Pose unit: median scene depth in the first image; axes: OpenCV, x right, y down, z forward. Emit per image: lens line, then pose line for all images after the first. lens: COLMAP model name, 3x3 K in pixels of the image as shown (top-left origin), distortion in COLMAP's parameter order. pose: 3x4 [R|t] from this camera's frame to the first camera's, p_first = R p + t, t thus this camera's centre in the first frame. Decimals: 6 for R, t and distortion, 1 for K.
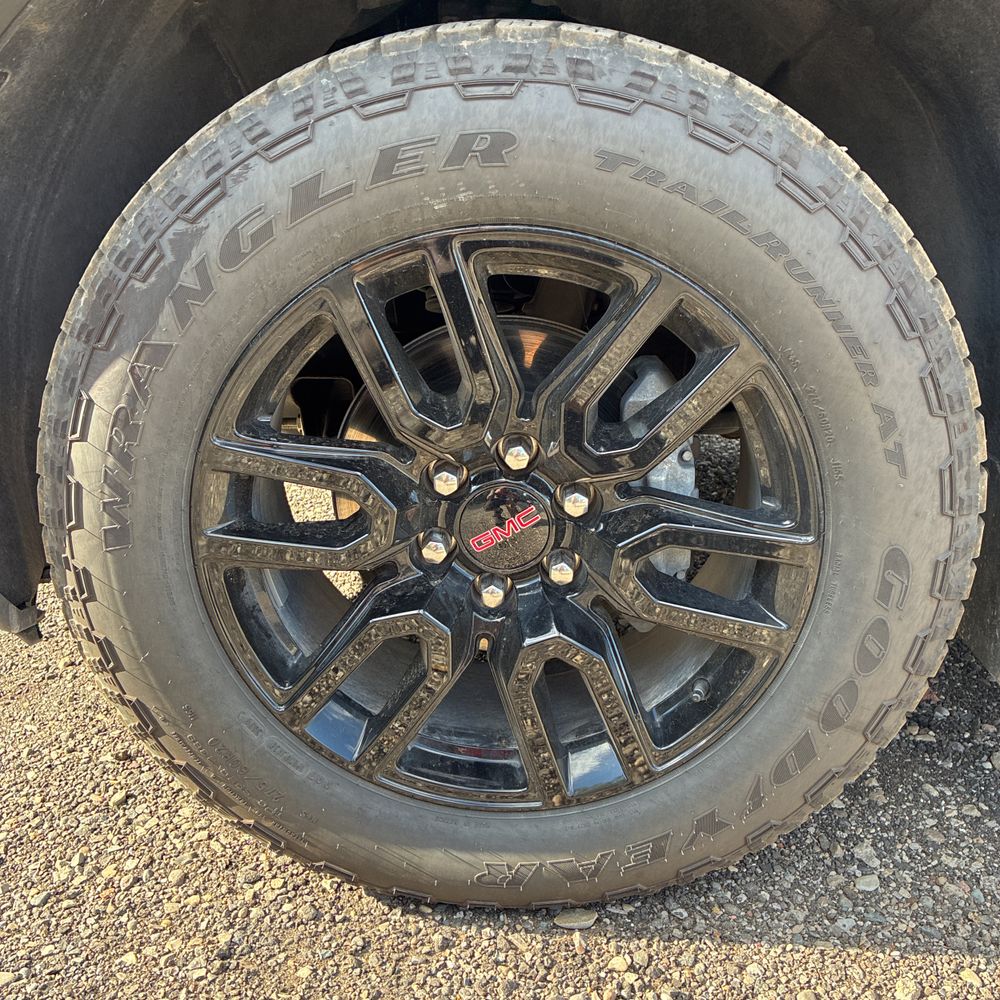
lens RADIAL K [[1021.4, 0, 497.5], [0, 1021.4, 498.5], [0, 0, 1]] dist [0.020942, 0.002649]
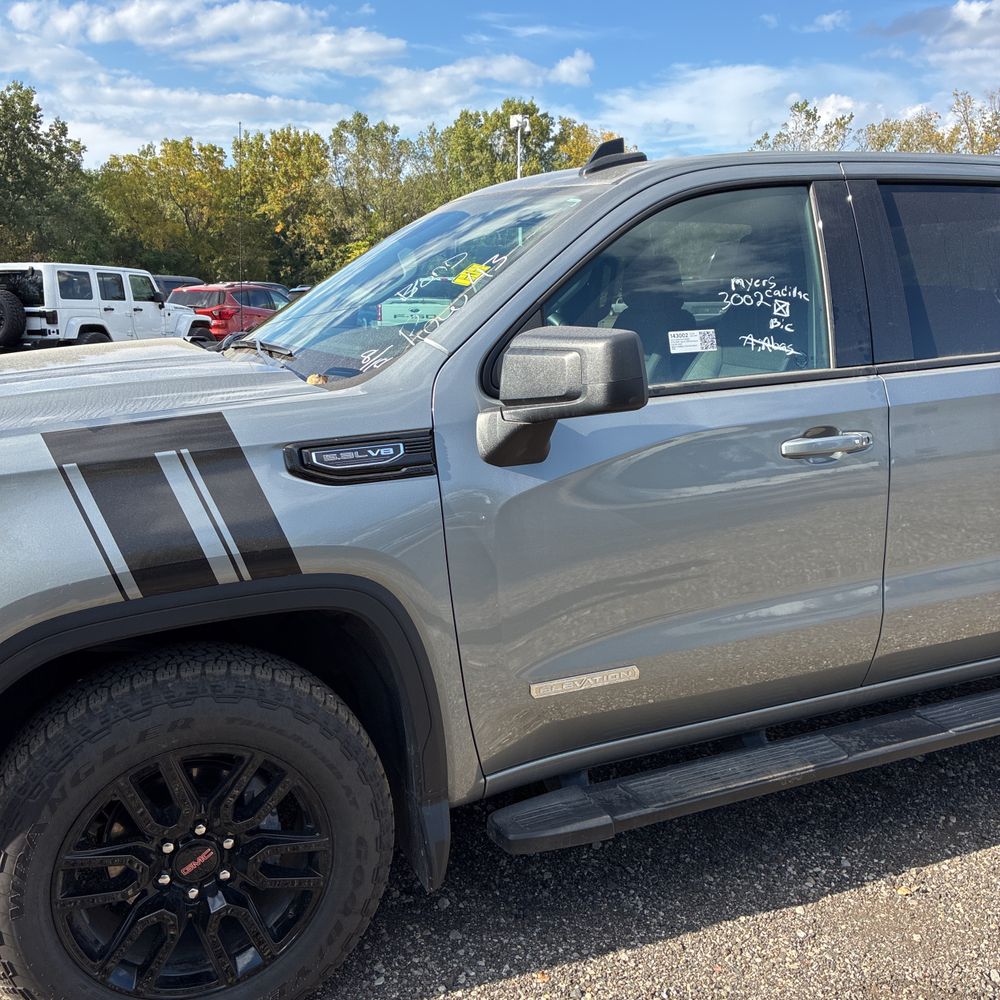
lens RADIAL K [[1018.5, 0, 494.1], [0, 1018.5, 497.9], [0, 0, 1]] dist [0.038188, -0.024957]
pose [[0.908816, -0.093509, 0.406584, -0.261904], [0.157032, 0.979559, -0.125717, -0.399589], [-0.386517, 0.178100, 0.904923, -1.566724]]
